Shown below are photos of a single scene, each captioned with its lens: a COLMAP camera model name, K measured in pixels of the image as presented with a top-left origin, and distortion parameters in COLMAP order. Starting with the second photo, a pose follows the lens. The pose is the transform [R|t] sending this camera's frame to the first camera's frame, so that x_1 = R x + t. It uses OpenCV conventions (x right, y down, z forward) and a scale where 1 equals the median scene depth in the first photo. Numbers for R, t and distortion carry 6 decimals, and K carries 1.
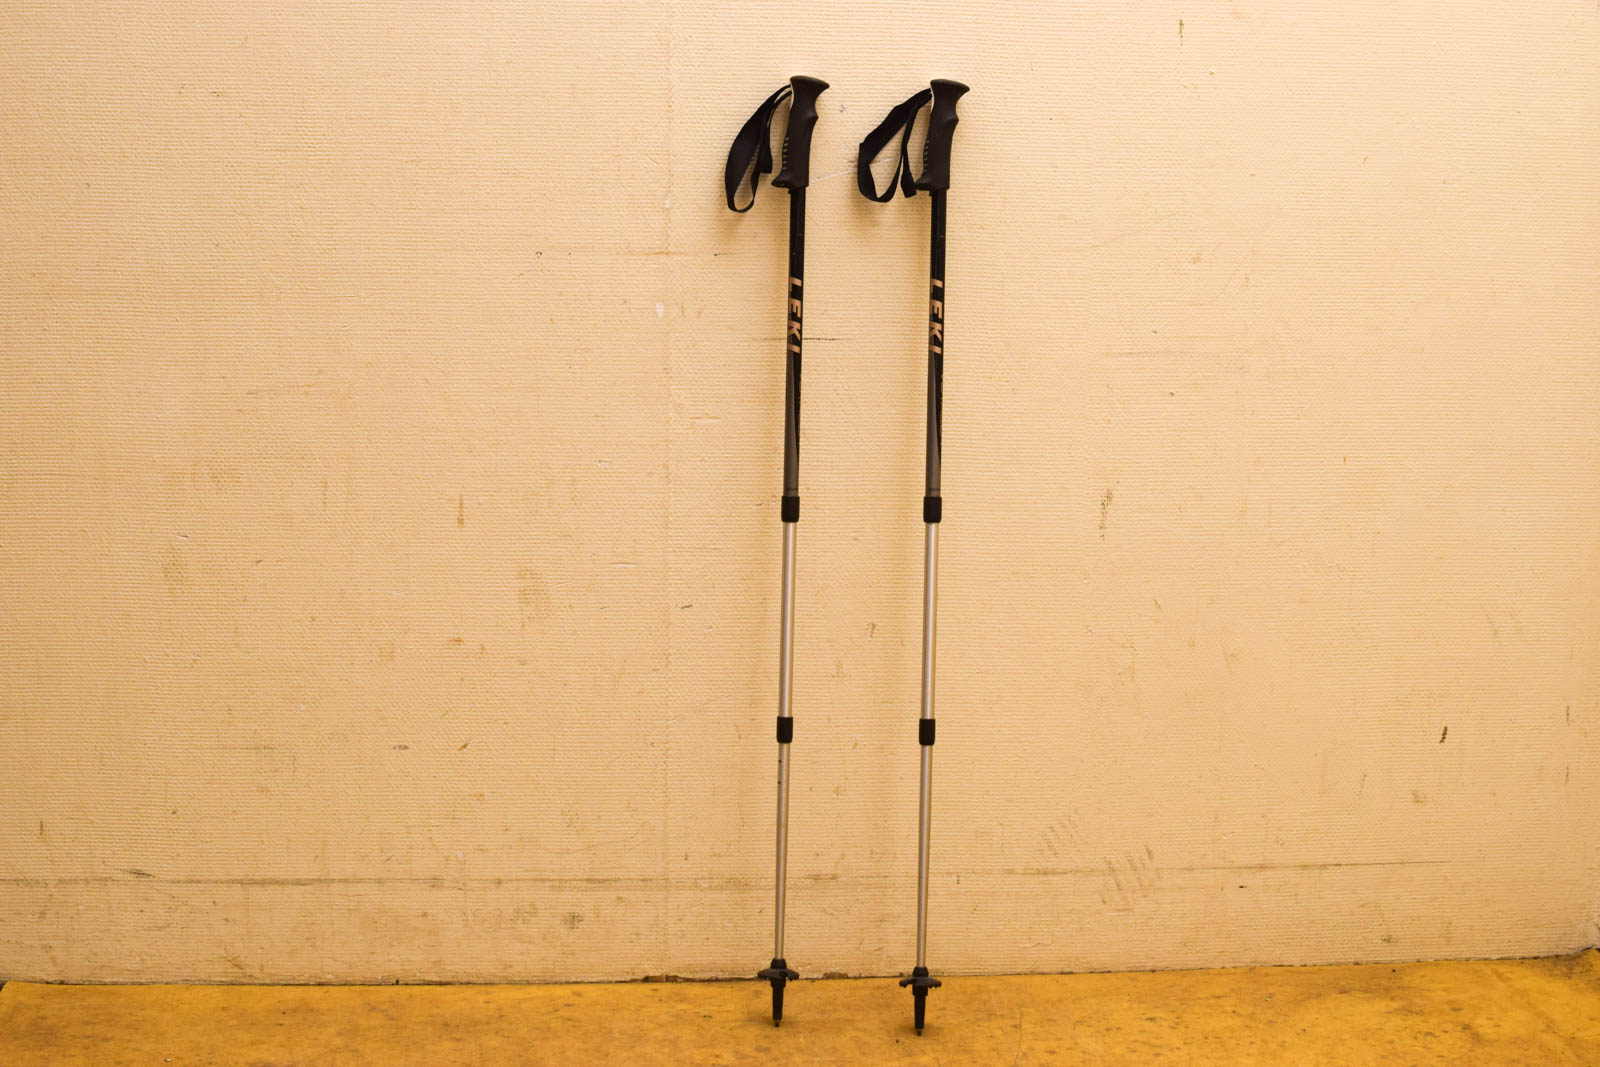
lens RADIAL K [[2458.9, 0, 800.5], [0, 2458.9, 524.8], [0, 0, 1]] dist [-0.159466, 0.000000]
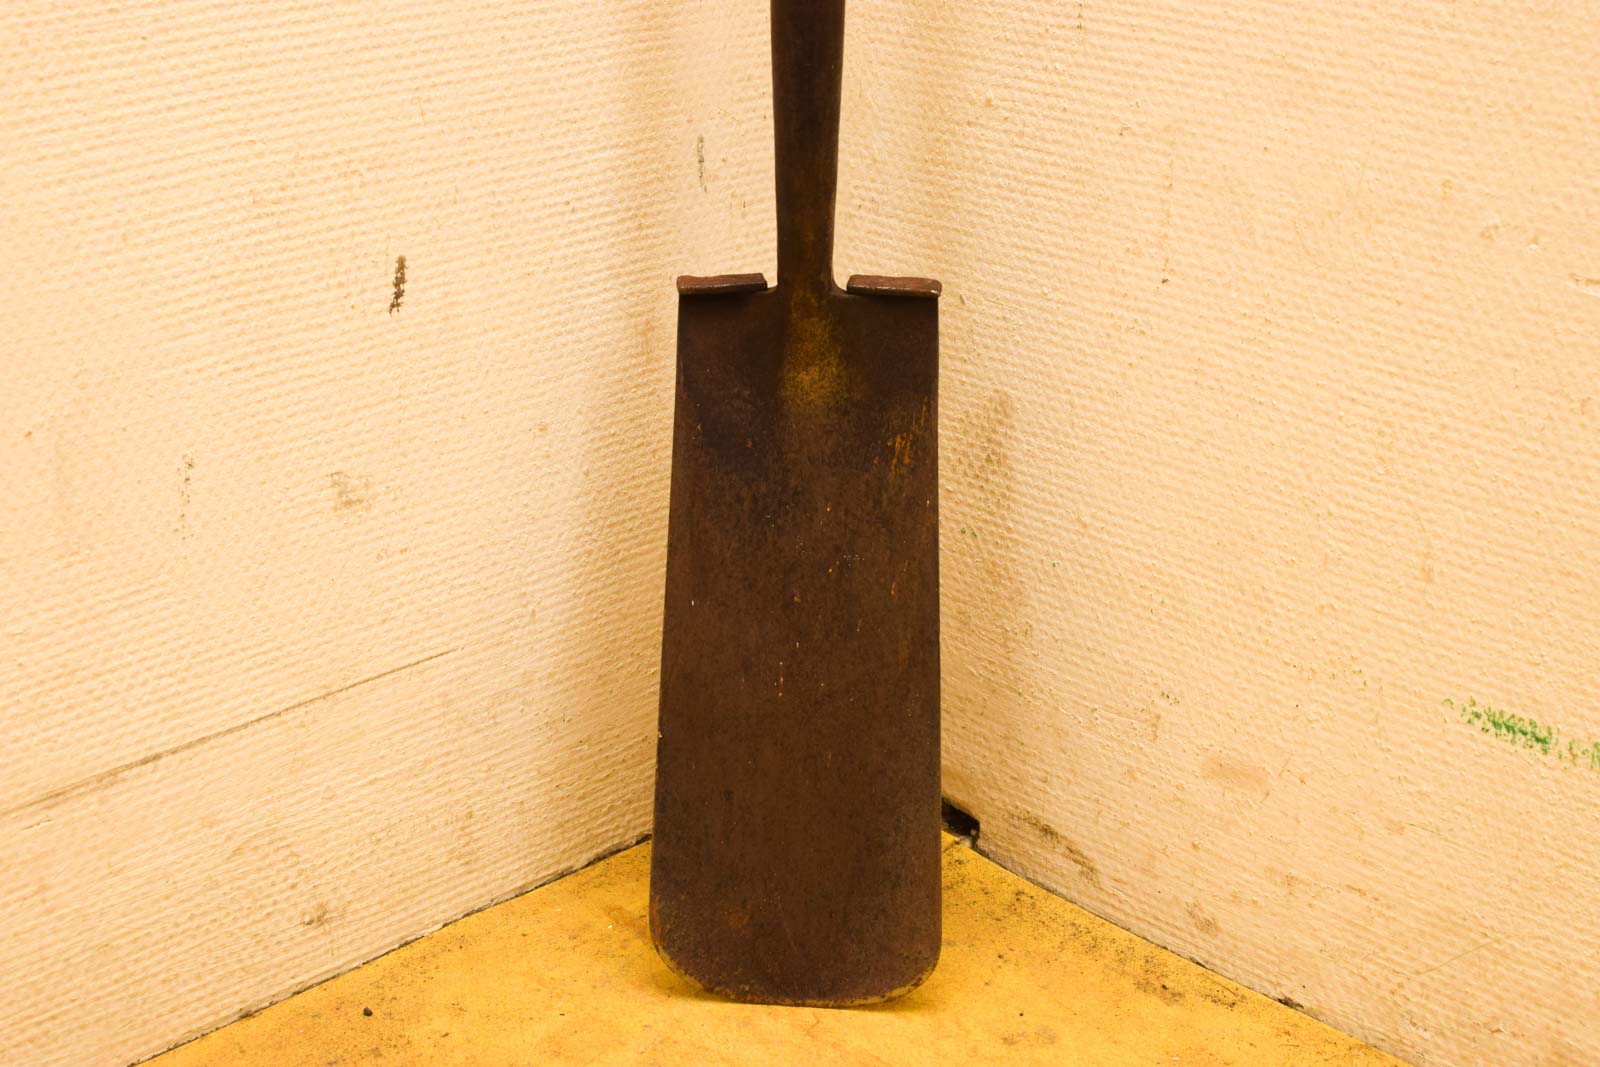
lens RADIAL K [[2458.9, 0, 803.1], [0, 2458.9, 533.2], [0, 0, 1]] dist [-0.159466, 0.000000]
pose [[0.766259, -0.241794, 0.595301, 0.110442], [0.084462, 0.956357, 0.279727, 0.033688], [-0.636957, -0.164063, 0.753240, 0.736552]]
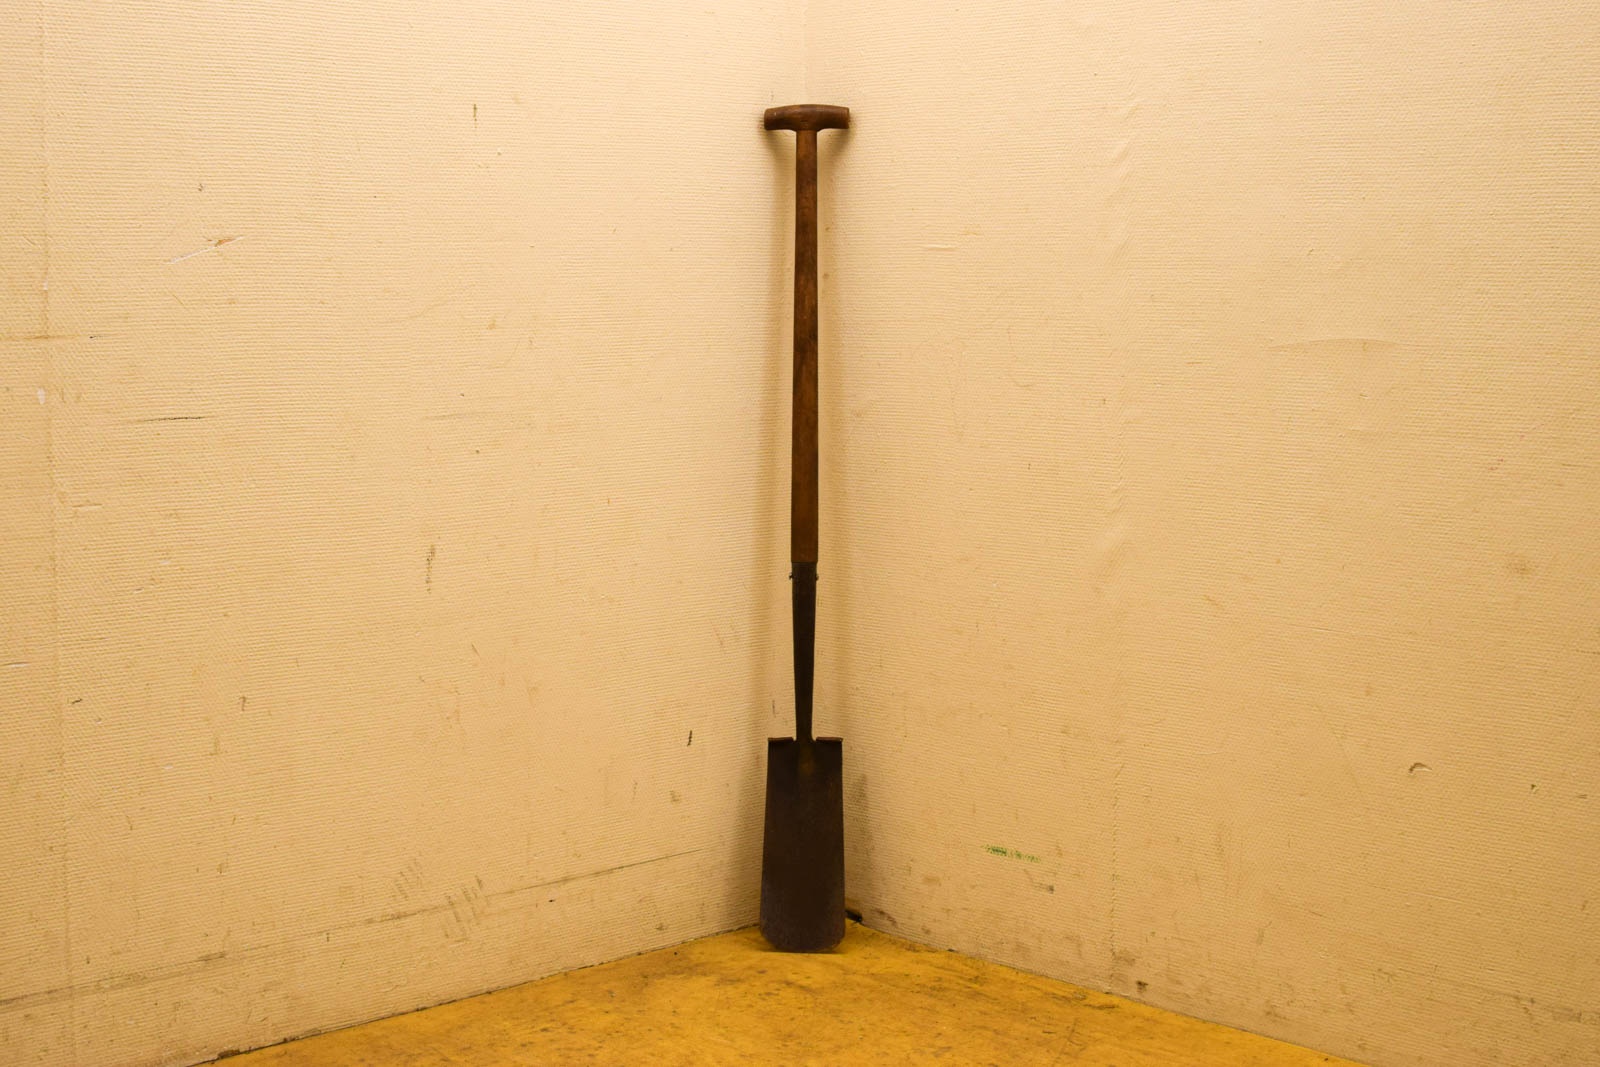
lens RADIAL K [[2458.9, 0, 803.3], [0, 2458.9, 531.6], [0, 0, 1]] dist [-0.159466, 0.000000]
pose [[0.774455, -0.078827, 0.627699, -0.411485], [0.094611, 0.995480, 0.008284, -0.013844], [-0.625514, 0.052972, 0.778412, 0.074840]]
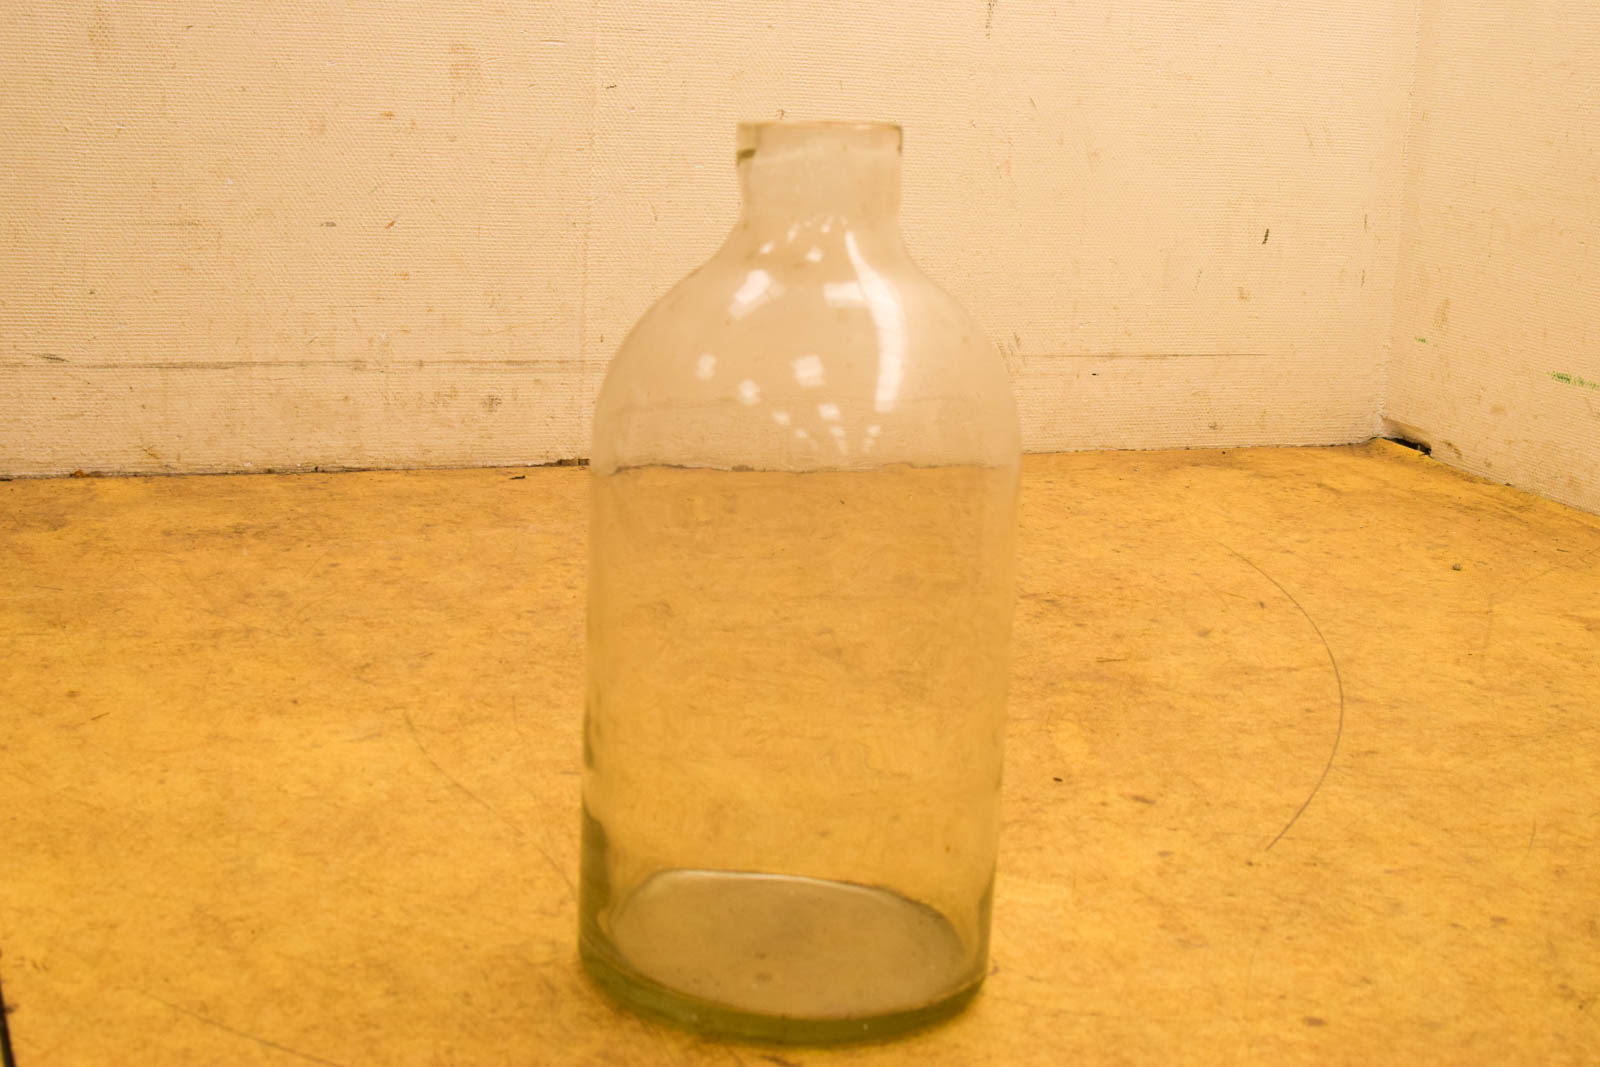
lens RADIAL K [[2458.9, 0, 803.3], [0, 2458.9, 540.7], [0, 0, 1]] dist [-0.159466, 0.000000]
pose [[0.955475, -0.025135, 0.293998, -0.267721], [-0.001689, 0.995883, 0.090632, 0.126451], [-0.295066, -0.087093, 0.951499, 0.001163]]
